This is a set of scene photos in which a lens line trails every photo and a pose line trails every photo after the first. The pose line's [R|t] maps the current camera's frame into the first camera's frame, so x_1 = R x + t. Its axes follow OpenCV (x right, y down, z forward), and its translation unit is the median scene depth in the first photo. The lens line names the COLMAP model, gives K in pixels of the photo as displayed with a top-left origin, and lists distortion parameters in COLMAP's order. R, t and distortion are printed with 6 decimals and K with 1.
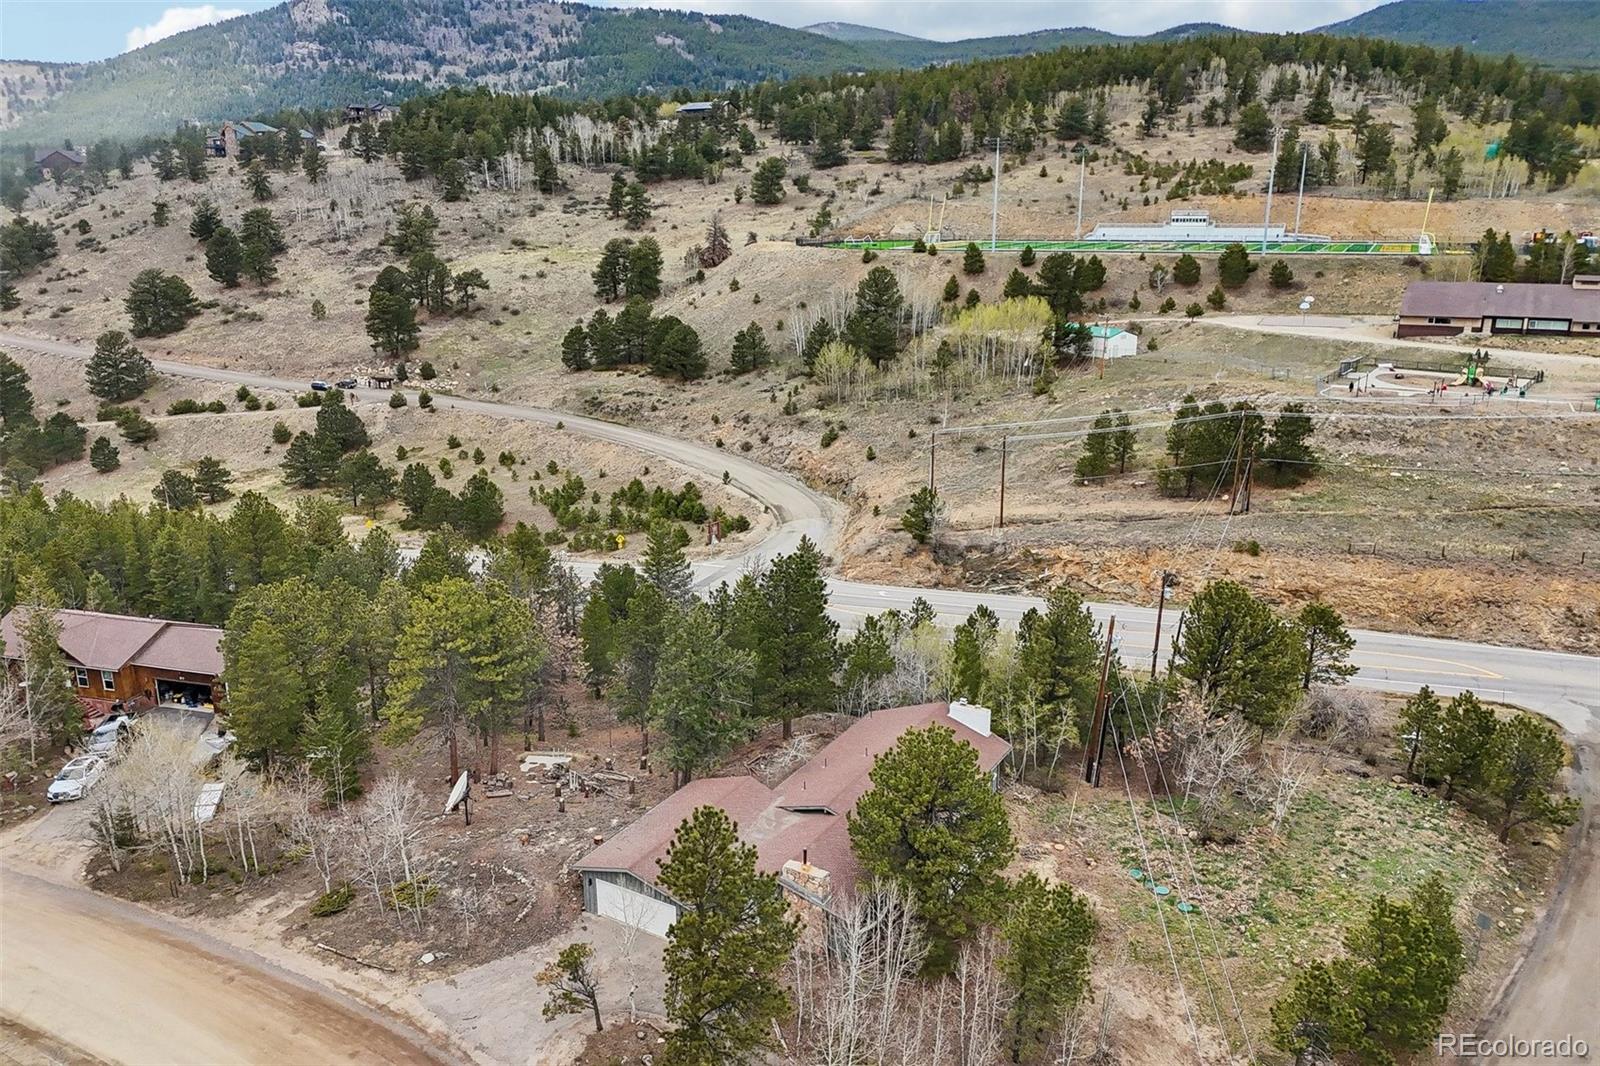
lens RADIAL K [[1176.9, 0, 806.8], [0, 1176.9, 534.1], [0, 0, 1]] dist [0.075196, -0.080526]
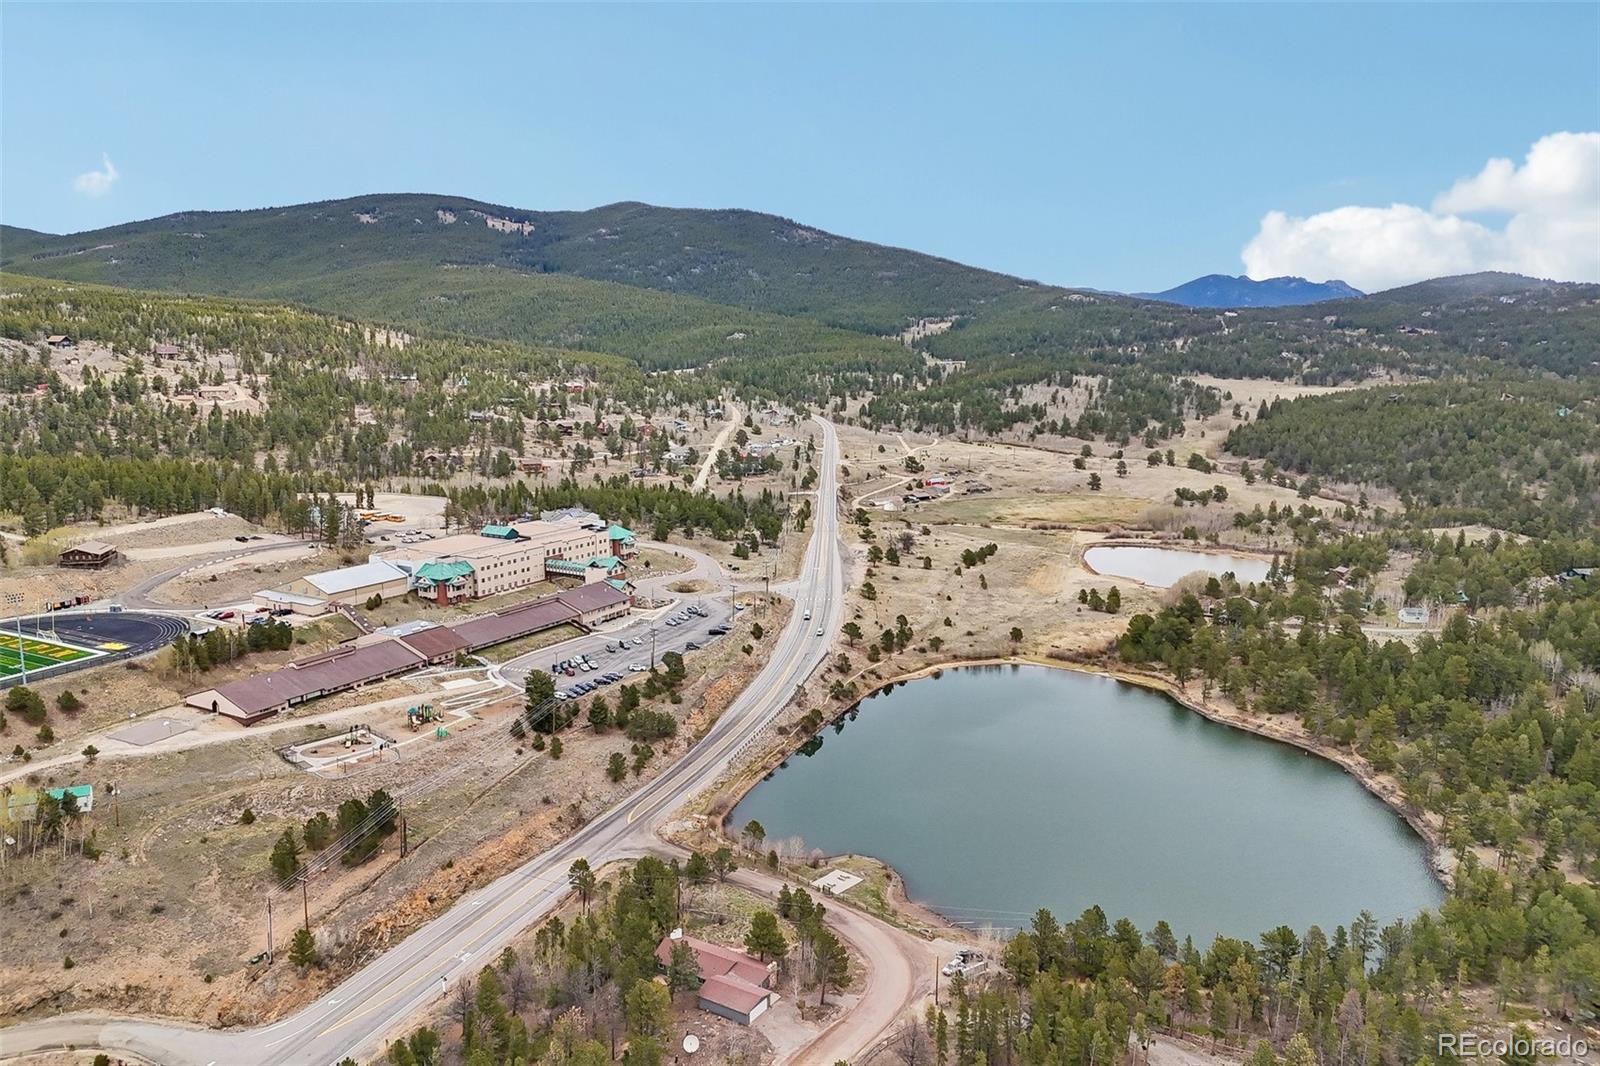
lens RADIAL K [[1164.8, 0, 808.5], [0, 1164.8, 535.6], [0, 0, 1]] dist [0.092030, -0.101834]
pose [[0.024395, -0.172275, 0.984747, -0.633319], [0.266503, 0.950514, 0.159684, -0.288402], [-0.963525, 0.258542, 0.069100, 0.057862]]
